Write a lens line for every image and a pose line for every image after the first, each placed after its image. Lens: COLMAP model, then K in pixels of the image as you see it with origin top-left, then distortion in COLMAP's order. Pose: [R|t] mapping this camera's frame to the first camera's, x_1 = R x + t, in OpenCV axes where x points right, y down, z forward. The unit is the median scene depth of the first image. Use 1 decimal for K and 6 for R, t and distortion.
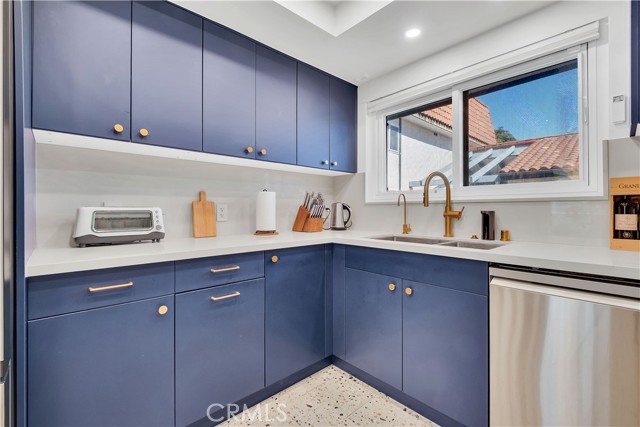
lens RADIAL K [[281.1, 0, 319.4], [0, 281.1, 208.2], [0, 0, 1]] dist [-0.000836, -0.000253]
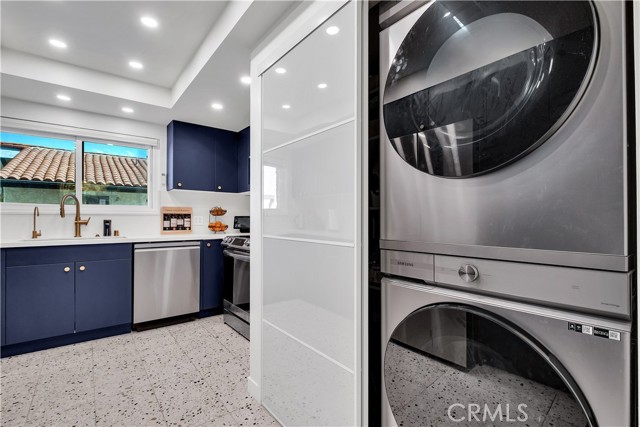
lens RADIAL K [[284.6, 0, 319.3], [0, 284.6, 217.3], [0, 0, 1]] dist [-0.000277, -0.000083]
pose [[0.060916, 0.006602, 0.998121, -1.104901], [-0.004509, 0.999970, -0.006339, -0.001059], [-0.998133, -0.004114, 0.060944, -0.433588]]
